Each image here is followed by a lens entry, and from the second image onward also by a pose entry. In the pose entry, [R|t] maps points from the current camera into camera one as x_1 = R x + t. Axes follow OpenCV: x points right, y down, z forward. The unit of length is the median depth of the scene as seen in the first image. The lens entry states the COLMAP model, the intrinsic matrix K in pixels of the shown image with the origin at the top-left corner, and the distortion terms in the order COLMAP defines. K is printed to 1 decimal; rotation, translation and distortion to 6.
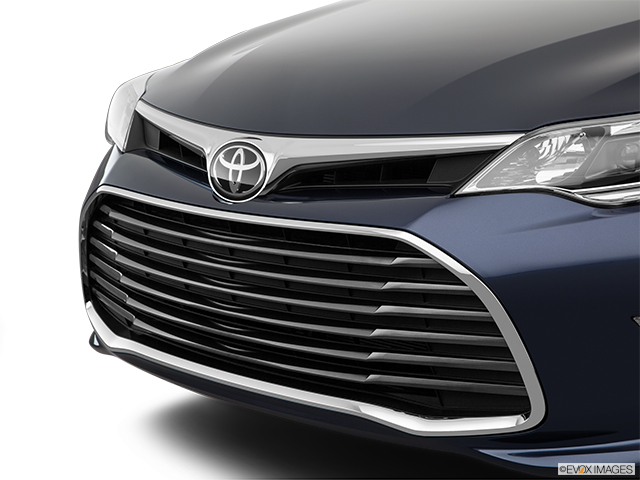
lens RADIAL K [[1691.1, 0, 320.0], [0, 1691.1, 240.0], [0, 0, 1]] dist [0.347749, -0.006838]
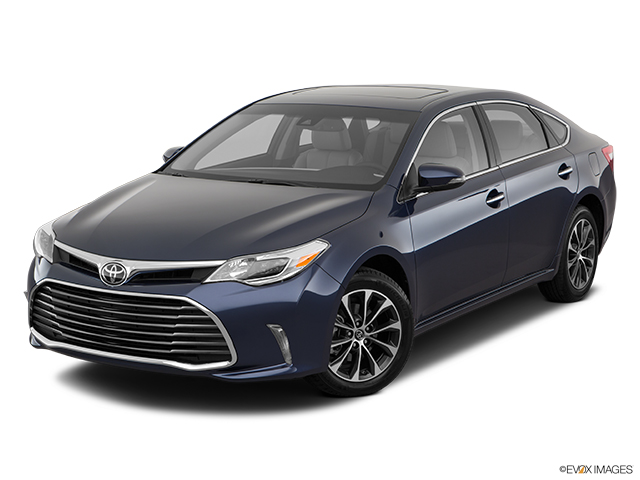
lens RADIAL K [[1198.0, 0, 320.0], [0, 1198.0, 240.0], [0, 0, 1]] dist [0.354105, 0.024188]
pose [[0.965308, -0.021483, 0.260227, -0.240272], [0.024001, 0.999691, -0.006500, -0.077812], [-0.260007, 0.012520, 0.965526, -0.928961]]
